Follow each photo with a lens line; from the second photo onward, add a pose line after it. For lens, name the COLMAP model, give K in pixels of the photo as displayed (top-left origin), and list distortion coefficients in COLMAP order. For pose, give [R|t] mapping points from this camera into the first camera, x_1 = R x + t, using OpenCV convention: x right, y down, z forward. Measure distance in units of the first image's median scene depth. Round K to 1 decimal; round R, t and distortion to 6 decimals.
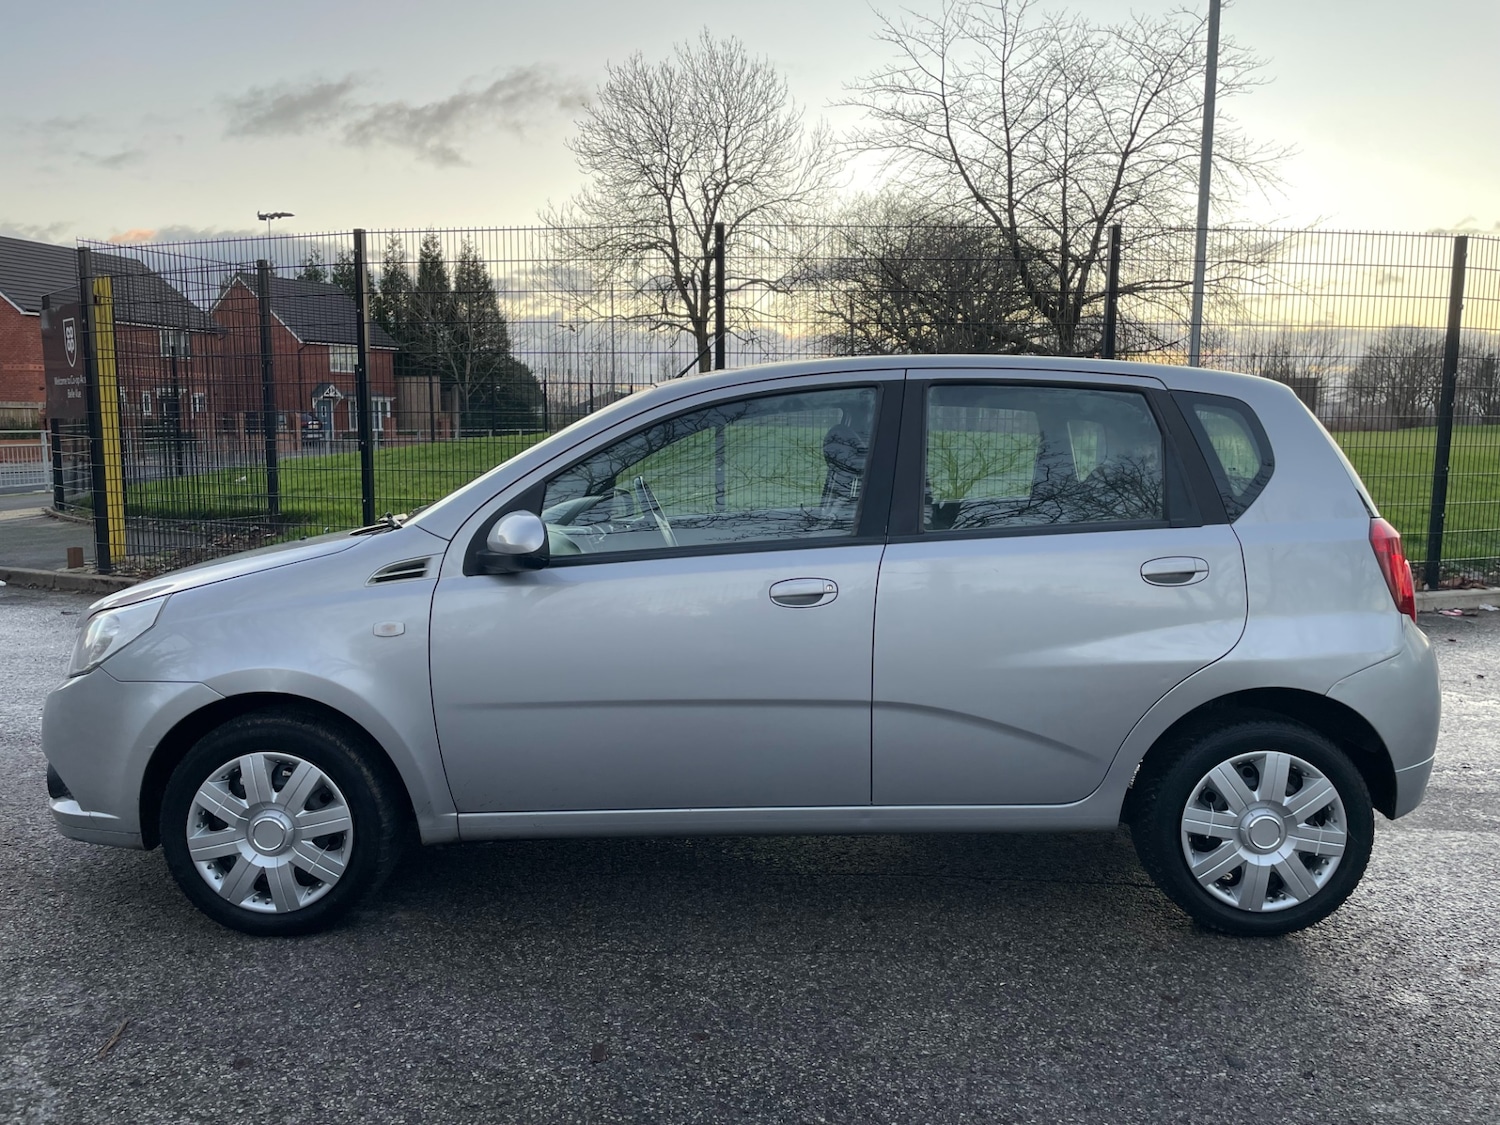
lens RADIAL K [[1151.0, 0, 750.0], [0, 1151.0, 562.5], [0, 0, 1]] dist [0.081107, -0.101851]
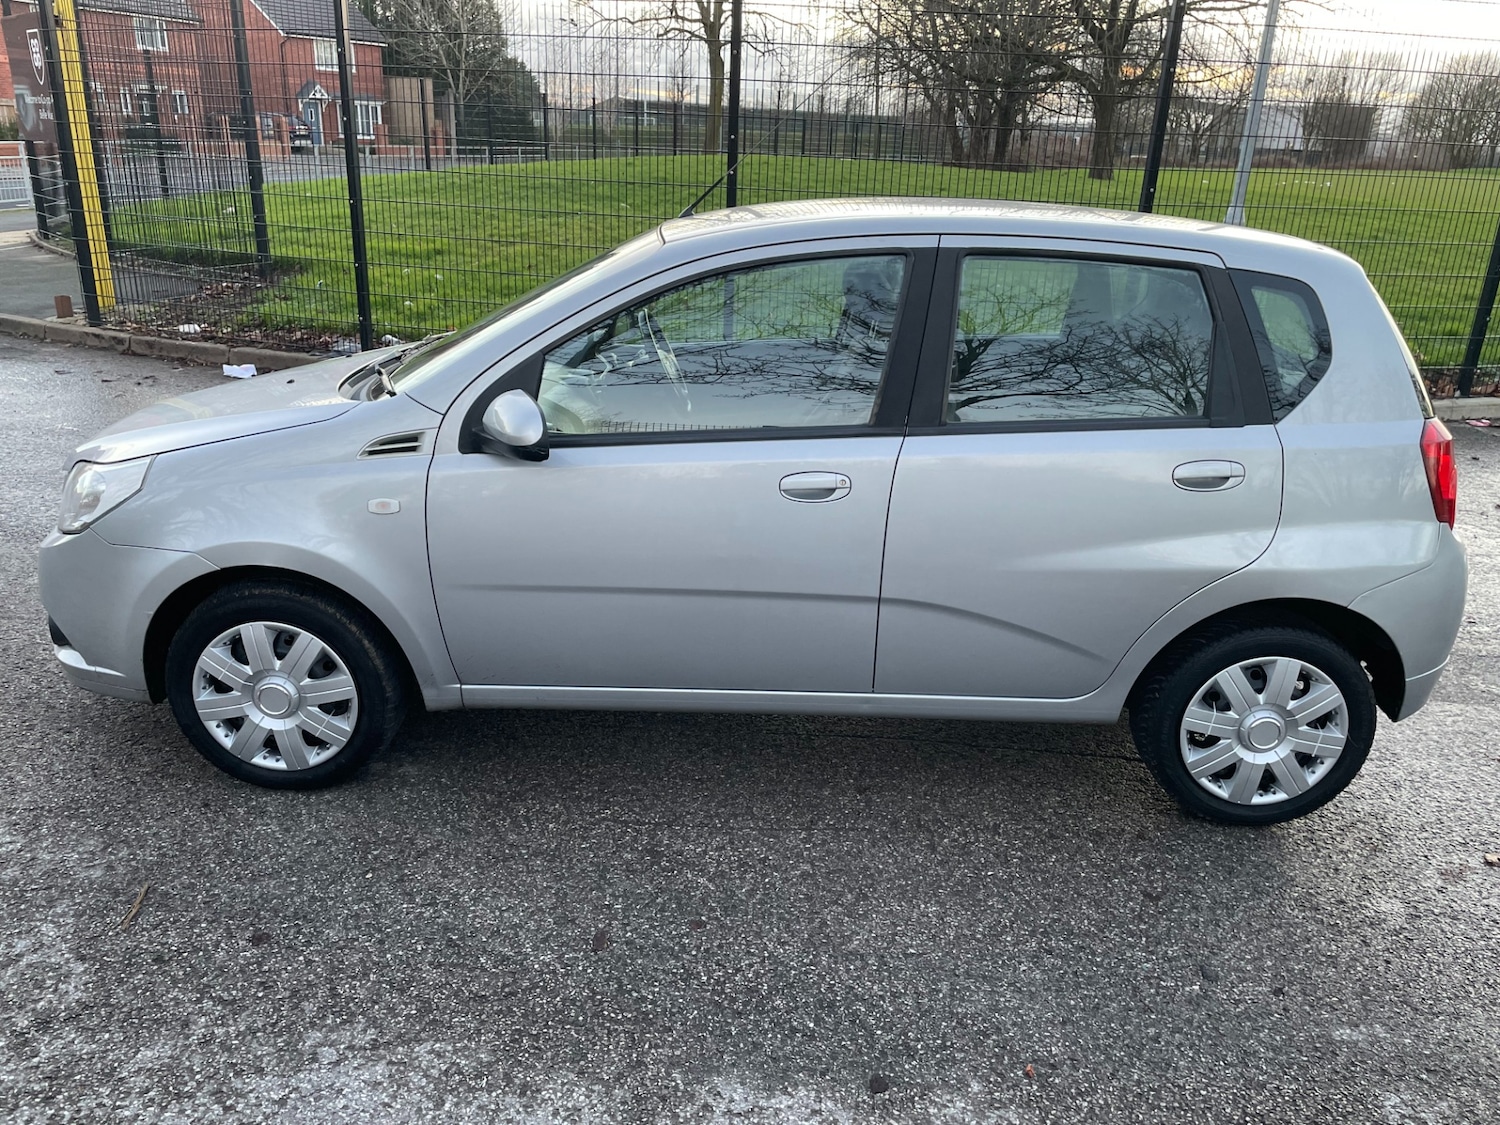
lens RADIAL K [[1145.3, 0, 741.9], [0, 1145.3, 567.6], [0, 0, 1]] dist [0.079078, -0.093676]
pose [[0.999425, 0.033388, -0.005987, -0.006166], [-0.031033, 0.971257, 0.236004, -0.127734], [0.013695, -0.235682, 0.971734, 0.058887]]
